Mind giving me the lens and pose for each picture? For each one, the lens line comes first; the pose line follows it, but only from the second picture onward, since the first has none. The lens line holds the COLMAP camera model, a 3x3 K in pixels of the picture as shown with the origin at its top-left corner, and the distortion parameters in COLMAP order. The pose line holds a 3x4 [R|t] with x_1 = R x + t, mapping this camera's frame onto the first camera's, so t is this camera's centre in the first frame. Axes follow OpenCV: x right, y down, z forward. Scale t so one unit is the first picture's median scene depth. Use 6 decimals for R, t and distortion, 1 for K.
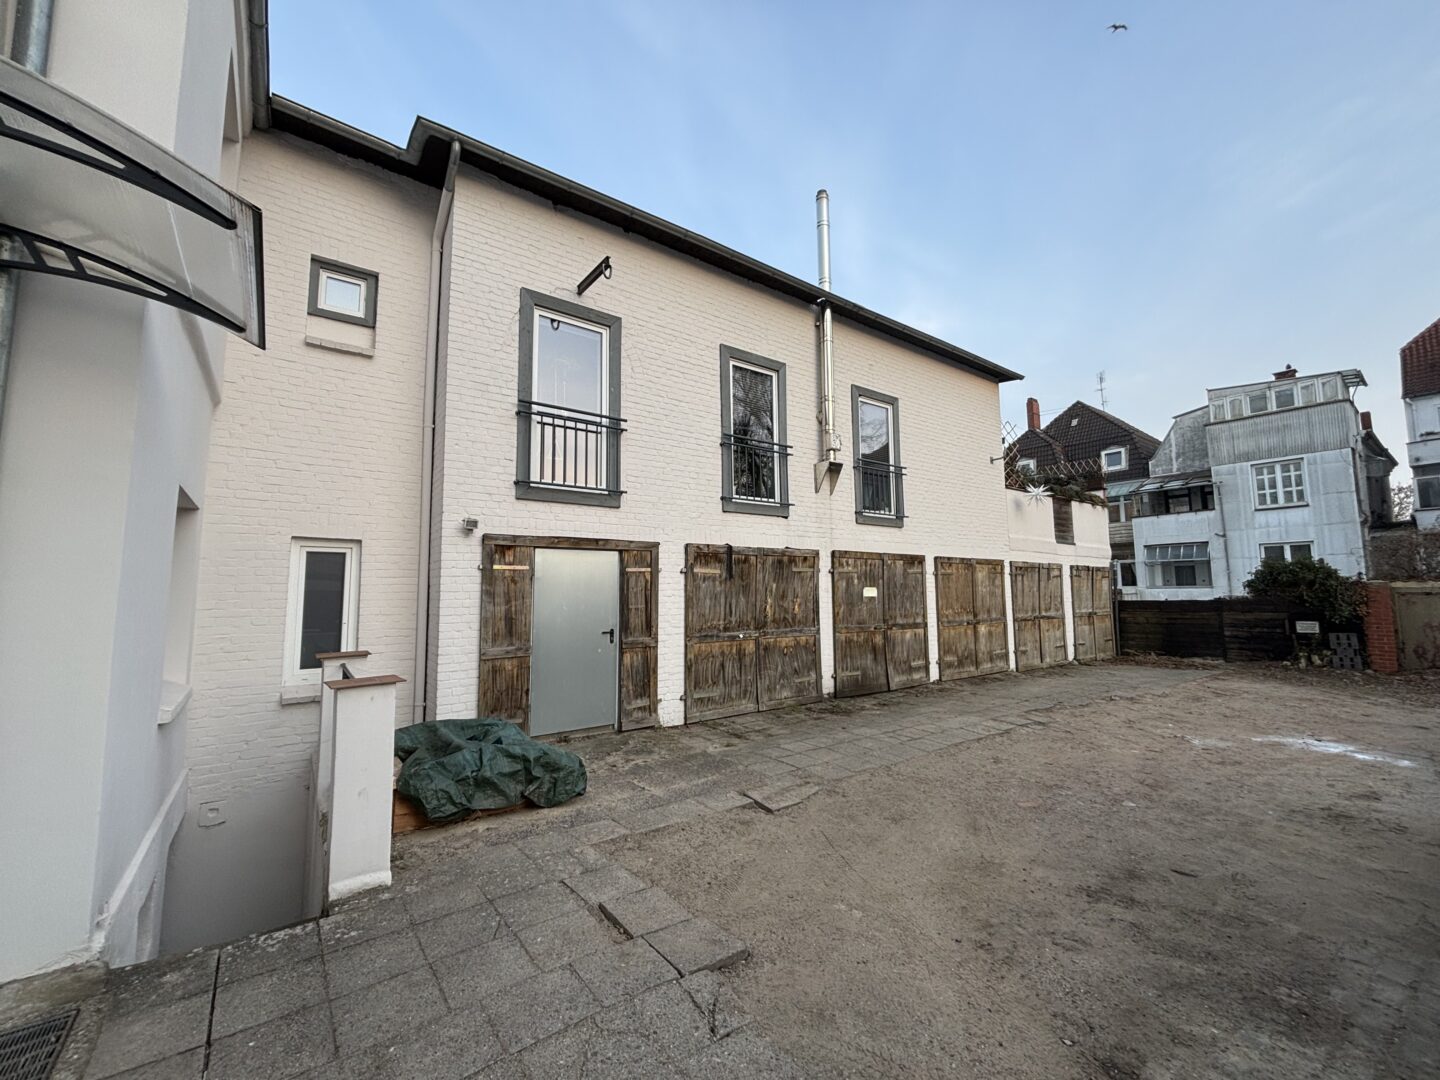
lens RADIAL K [[577.7, 0, 719.2], [0, 577.7, 535.3], [0, 0, 1]] dist [-0.000688, 0.000287]
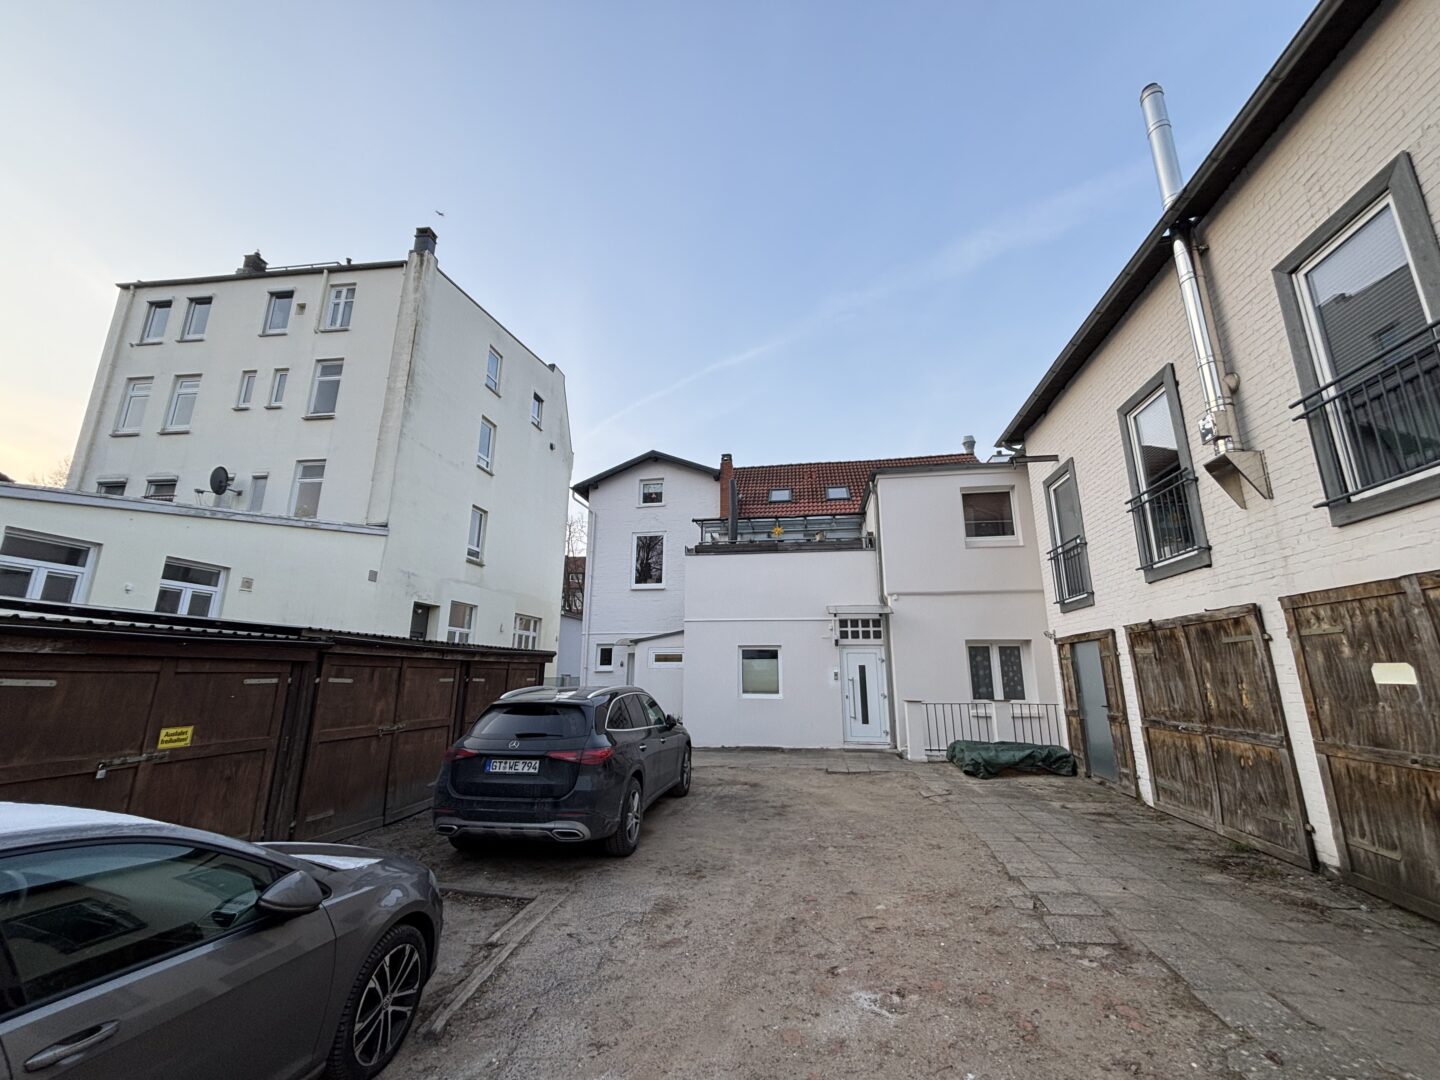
lens RADIAL K [[577.7, 0, 714.4], [0, 577.7, 530.4], [0, 0, 1]] dist [-0.000688, 0.000287]
pose [[-0.732039, -0.161770, -0.661777, 1.433048], [0.070385, 0.948241, -0.309653, 0.144031], [0.677617, -0.273257, -0.682763, 1.496099]]
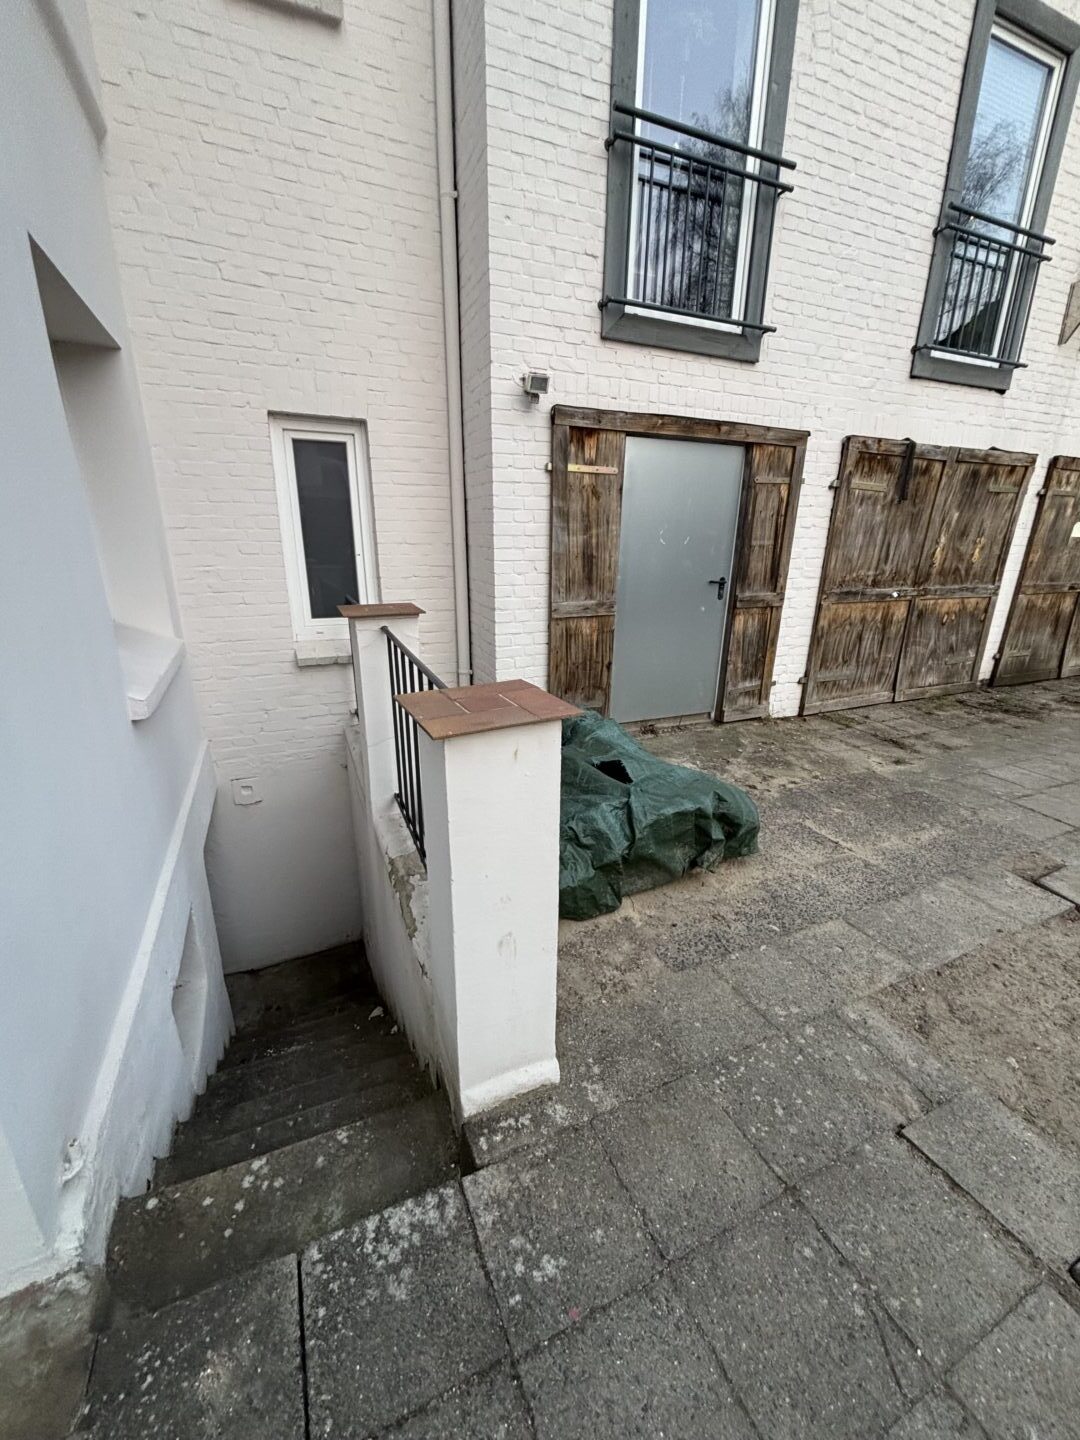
lens RADIAL K [[577.7, 0, 540.2], [0, 577.7, 719.7], [0, 0, 1]] dist [-0.000688, 0.000287]
pose [[0.973434, 0.092289, -0.209545, -0.255826], [0.000157, 0.914902, 0.403676, 0.049994], [0.228968, -0.392985, 0.890582, 0.333763]]
